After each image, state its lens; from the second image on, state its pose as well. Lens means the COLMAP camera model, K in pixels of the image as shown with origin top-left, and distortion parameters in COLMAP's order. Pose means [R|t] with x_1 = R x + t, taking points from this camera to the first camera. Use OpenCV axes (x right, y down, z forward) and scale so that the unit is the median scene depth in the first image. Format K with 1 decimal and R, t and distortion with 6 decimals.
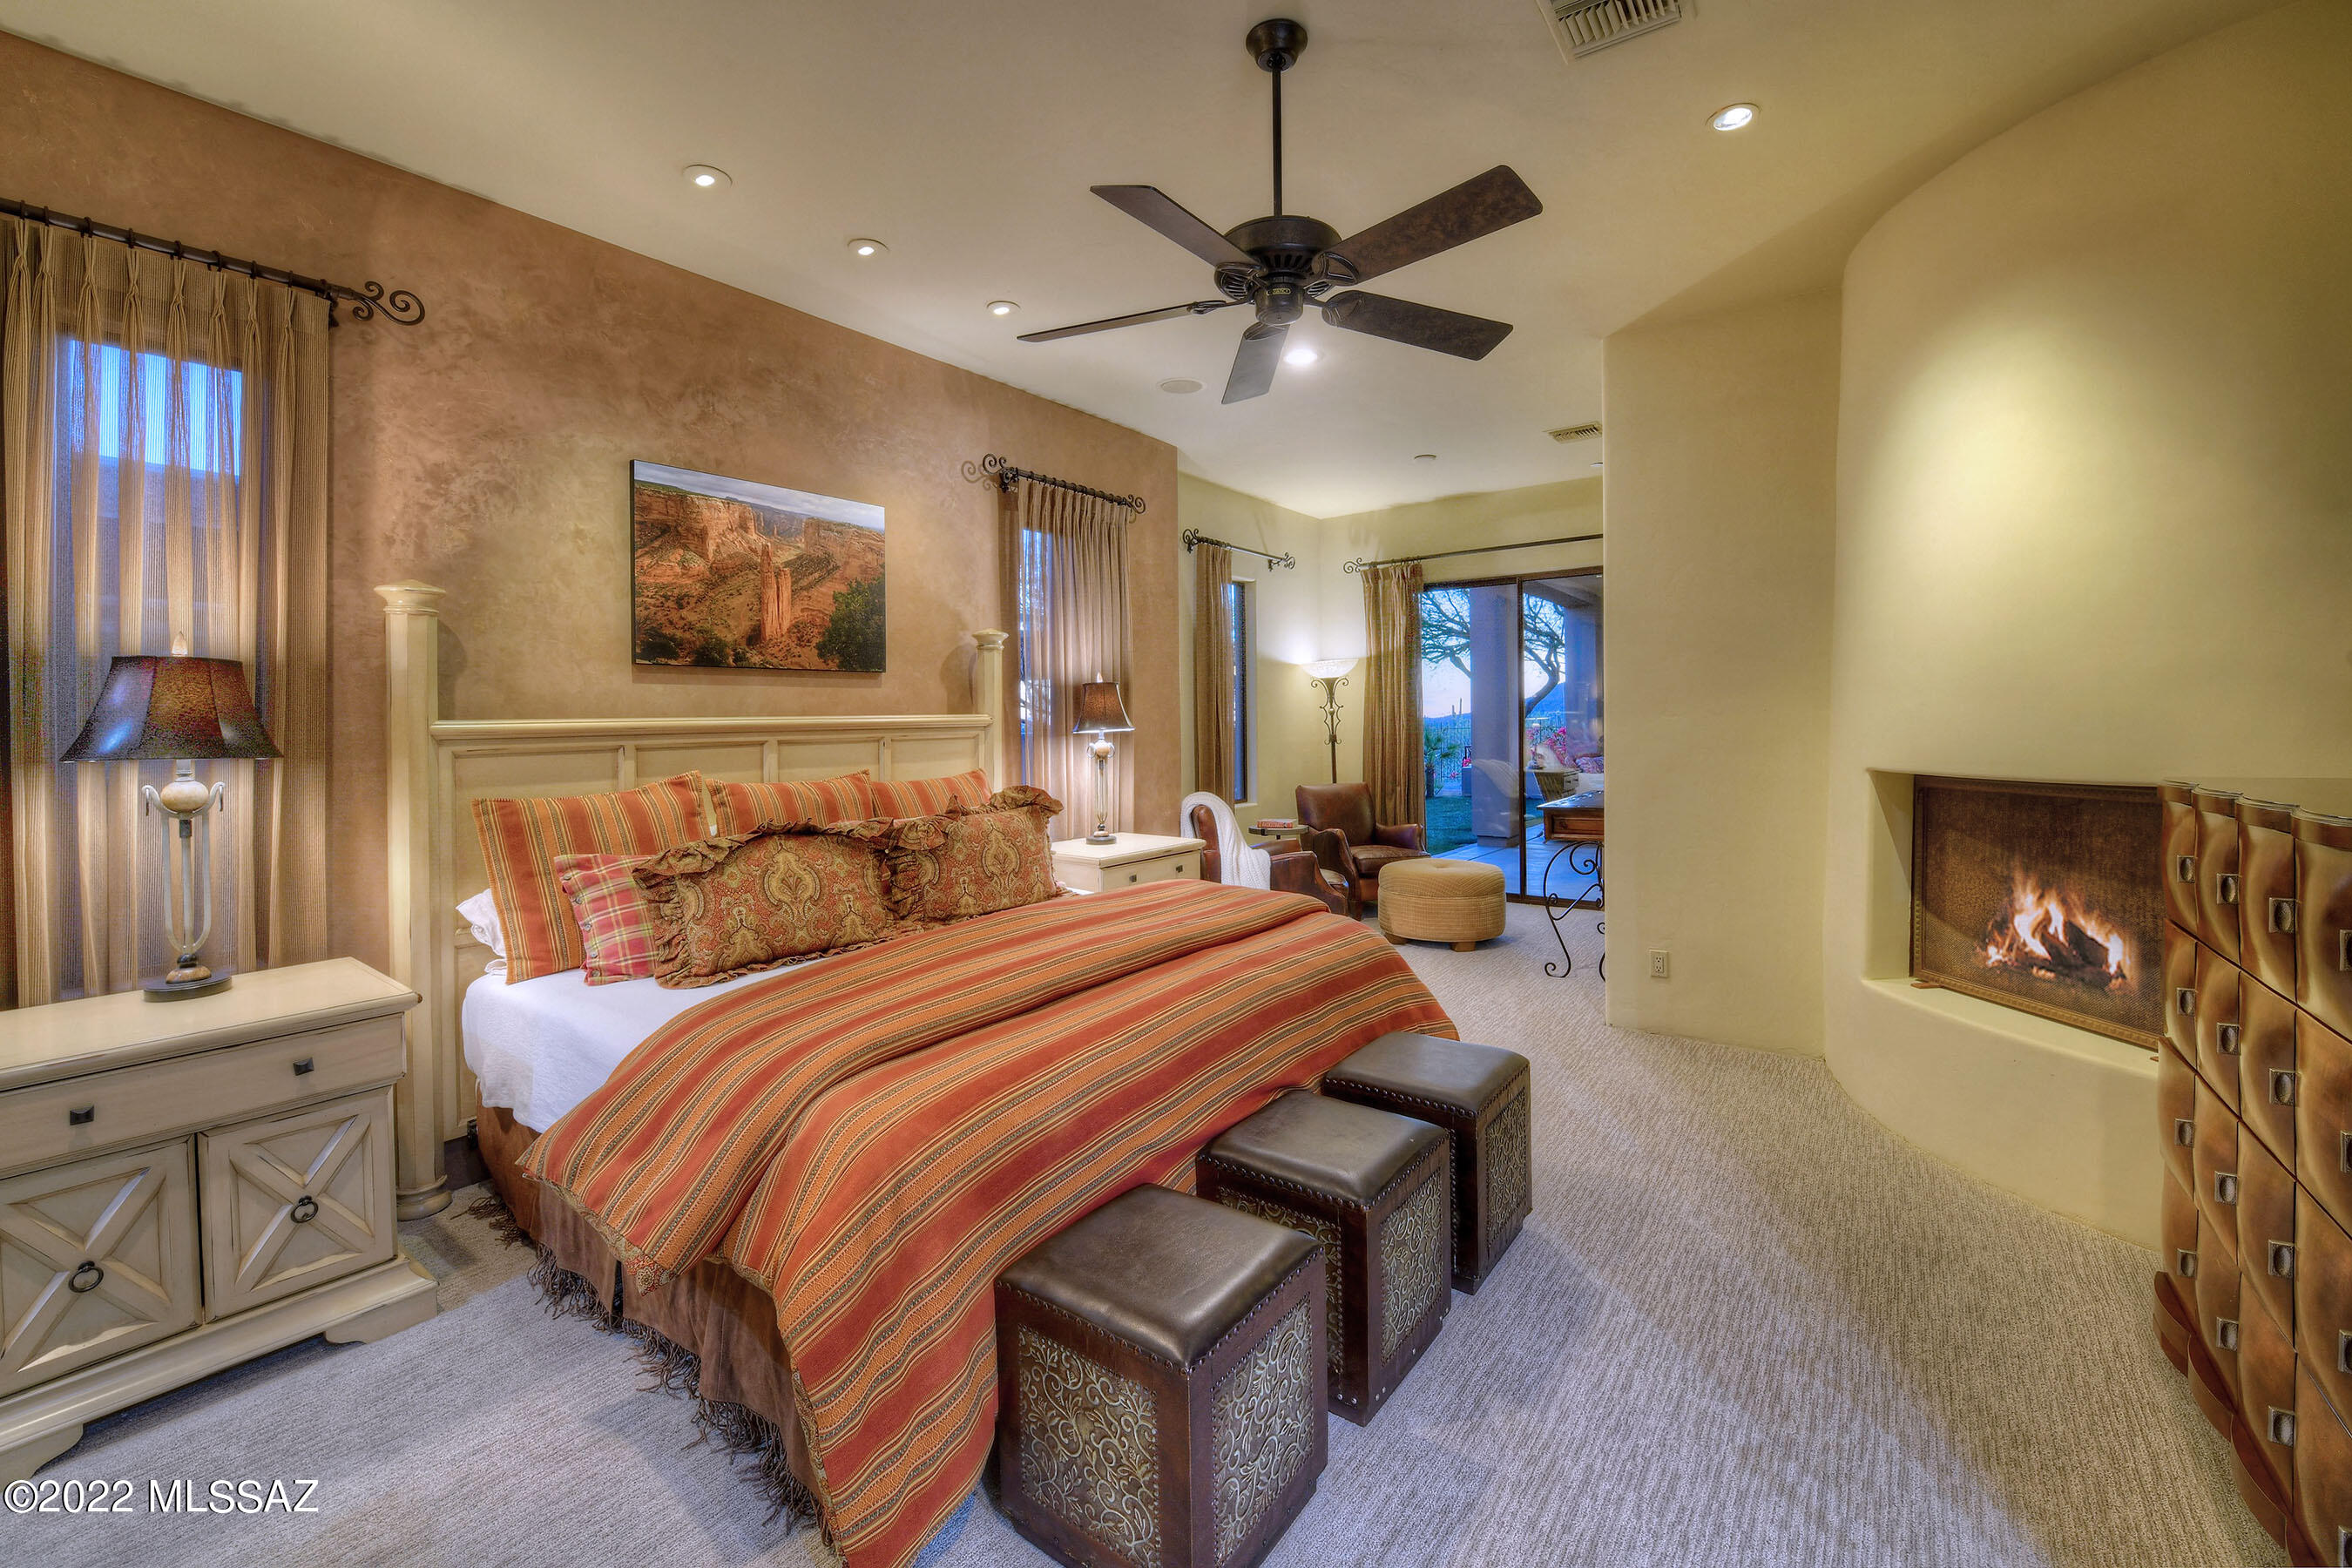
lens RADIAL K [[1014.7, 0, 1165.4], [0, 1014.7, 736.9], [0, 0, 1]] dist [-0.022445, -0.000567]
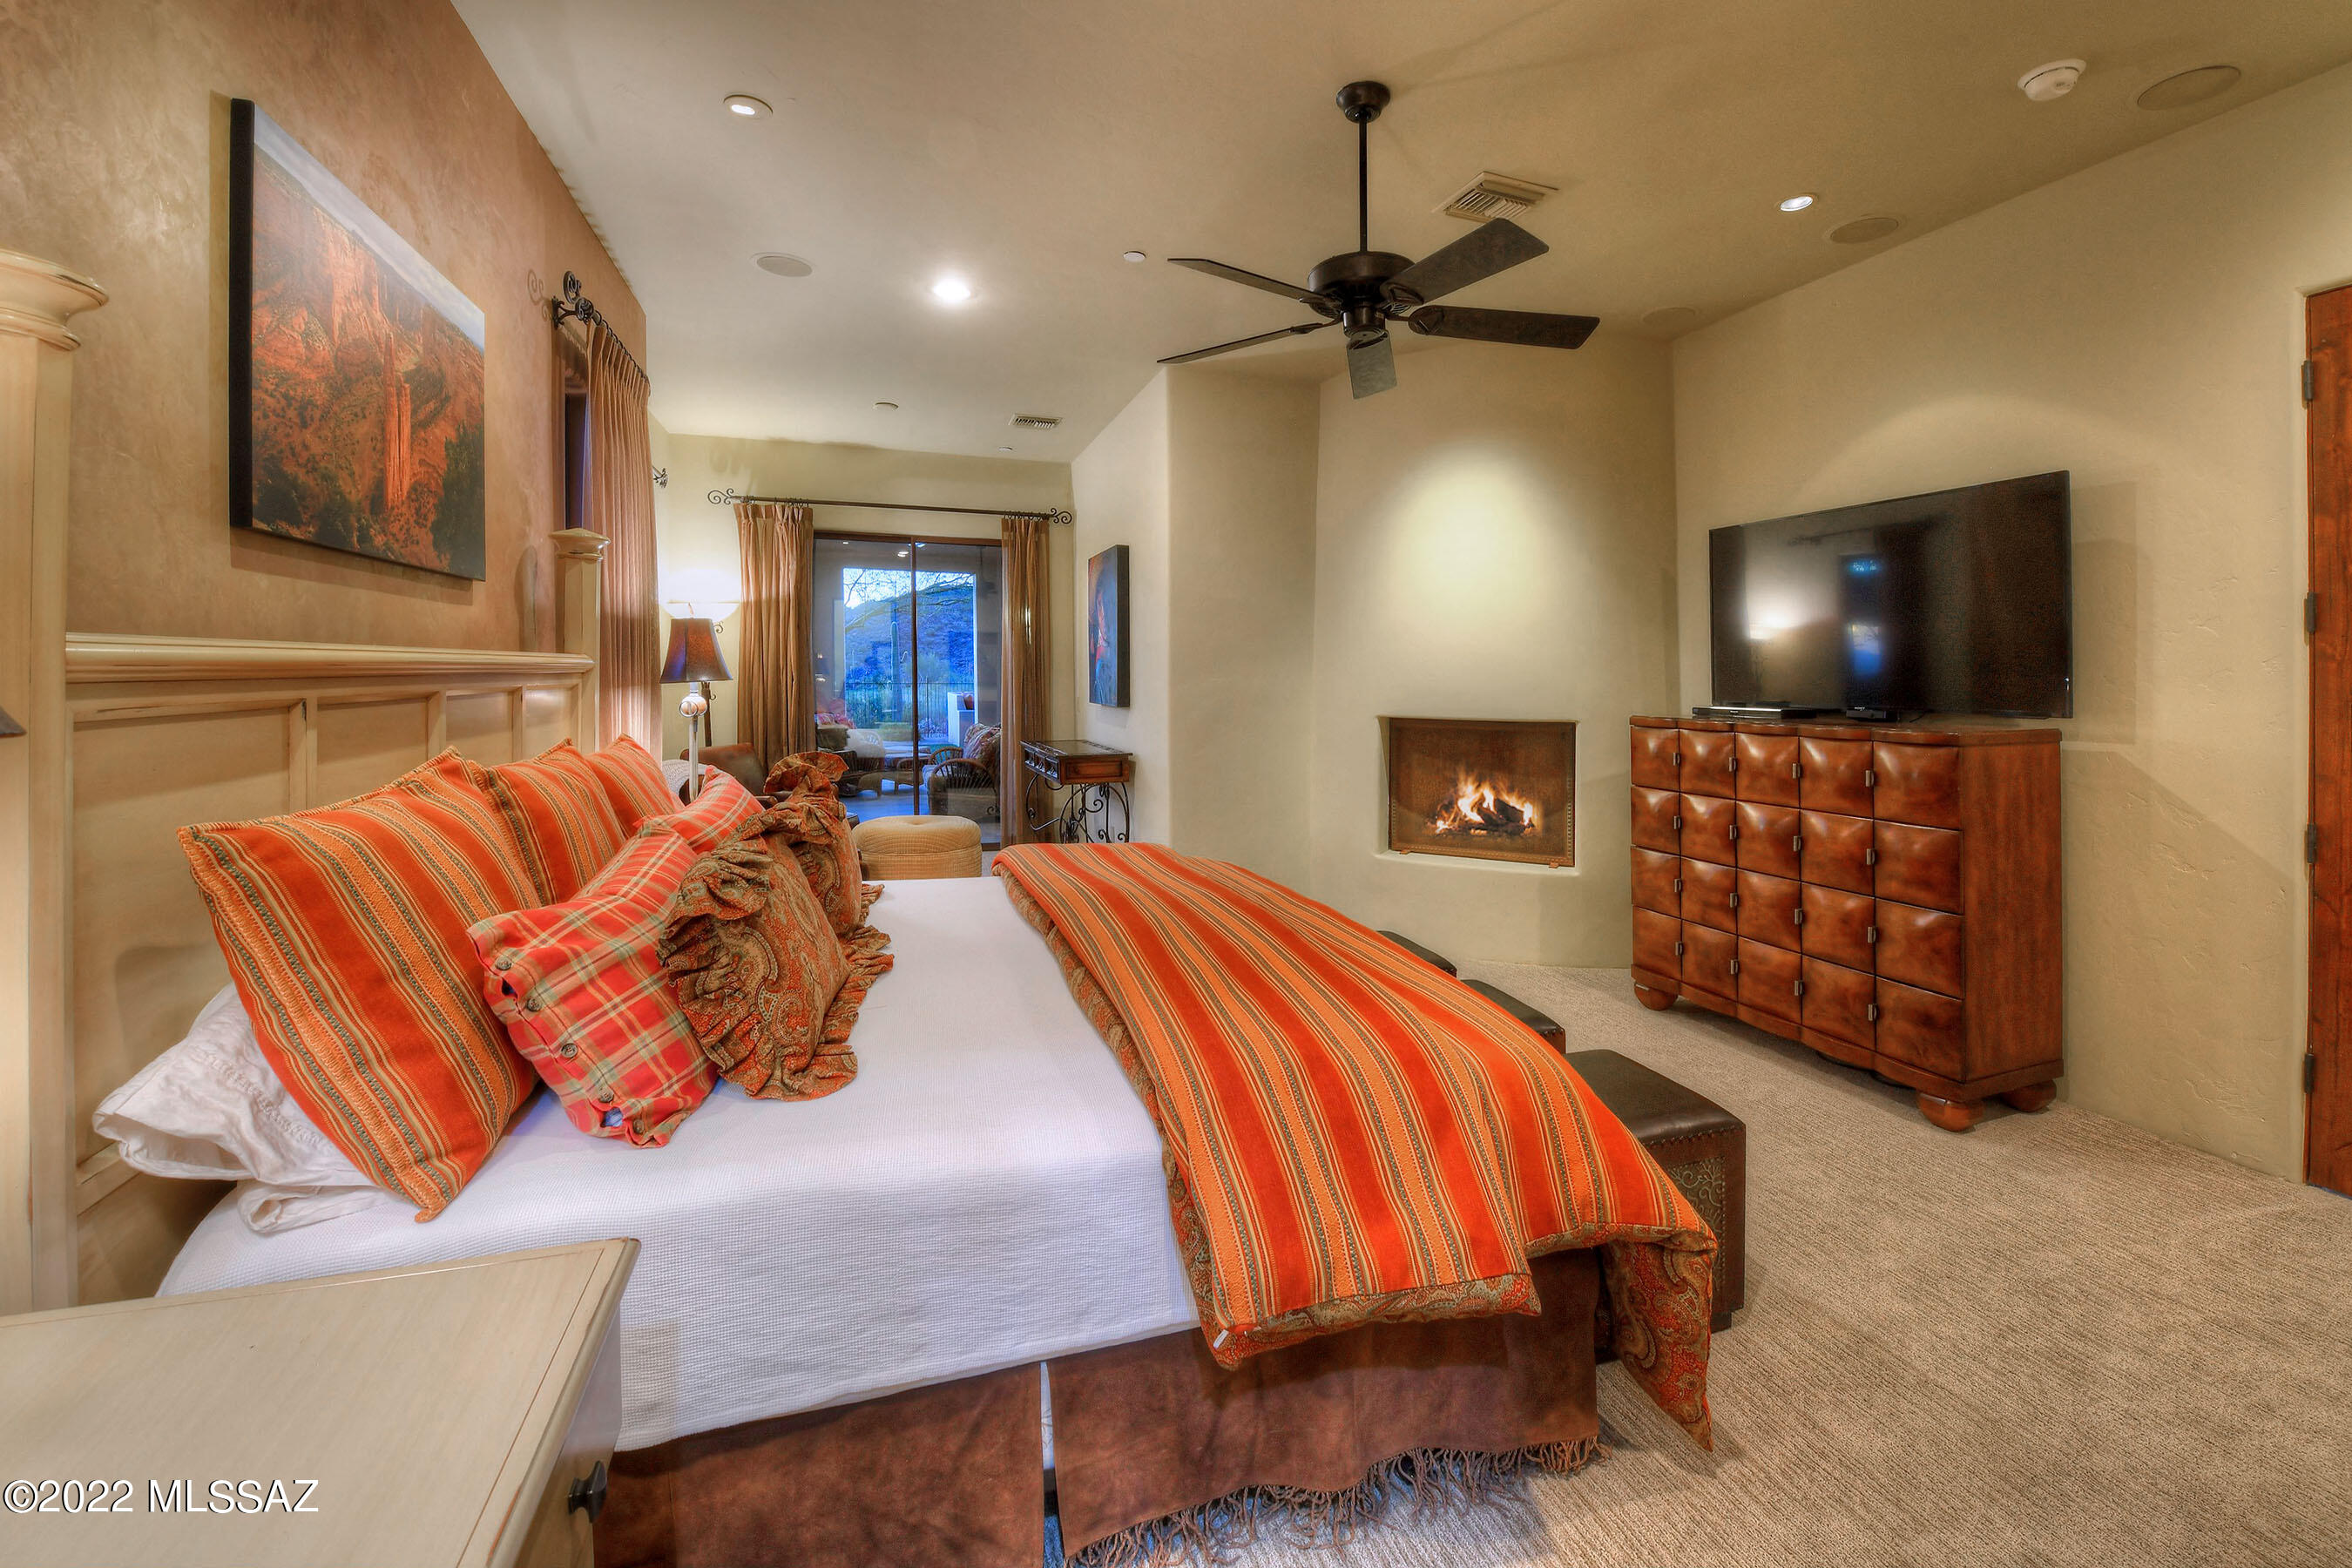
lens RADIAL K [[998.9, 0, 1205.3], [0, 998.9, 694.4], [0, 0, 1]] dist [-0.000329, -0.000232]
pose [[0.562276, 0.001932, 0.826948, -0.458950], [-0.004973, 0.999987, 0.001045, 0.002528], [-0.826935, -0.004700, 0.562278, 0.250500]]
